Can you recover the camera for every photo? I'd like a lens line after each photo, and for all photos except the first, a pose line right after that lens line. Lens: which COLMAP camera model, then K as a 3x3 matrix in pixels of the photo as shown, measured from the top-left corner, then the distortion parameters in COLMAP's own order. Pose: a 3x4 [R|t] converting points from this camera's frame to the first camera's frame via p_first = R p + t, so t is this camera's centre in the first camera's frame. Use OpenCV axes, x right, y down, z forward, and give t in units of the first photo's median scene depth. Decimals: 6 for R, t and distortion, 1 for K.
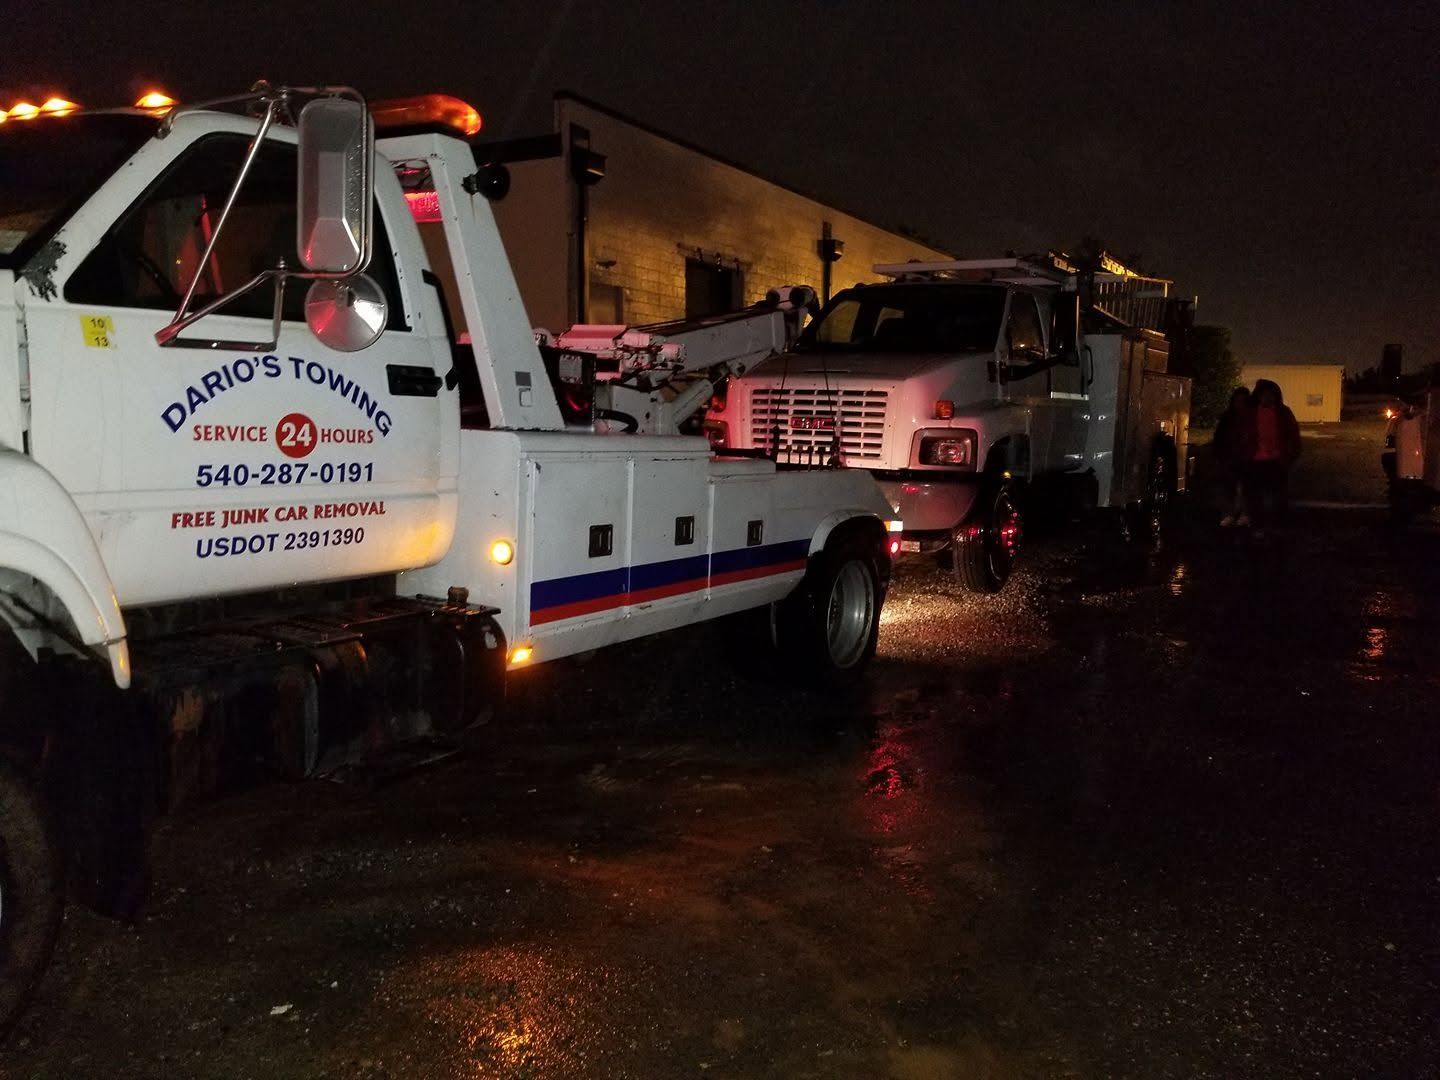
lens RADIAL K [[1109.9, 0, 722.5], [0, 1109.9, 512.5], [0, 0, 1]] dist [0.070288, -0.138647]
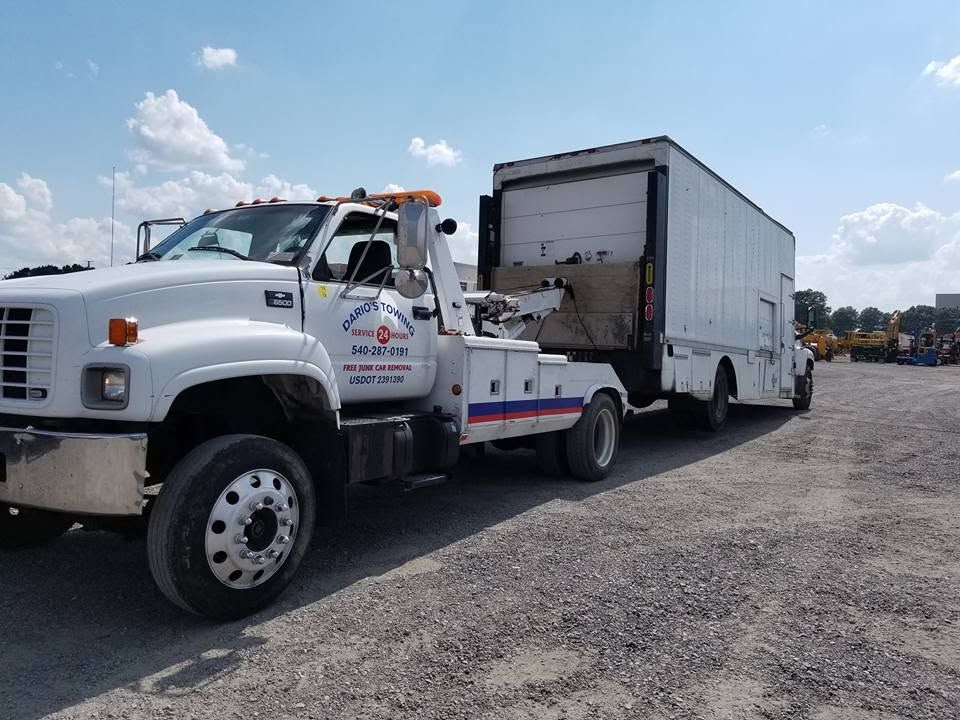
lens RADIAL K [[739.9, 0, 481.7], [0, 739.9, 341.7], [0, 0, 1]] dist [0.070288, -0.138647]
pose [[0.999923, -0.008207, -0.009255, -0.156382], [0.007184, 0.994382, -0.105603, 0.112850], [0.010069, 0.105528, 0.994365, -0.561311]]
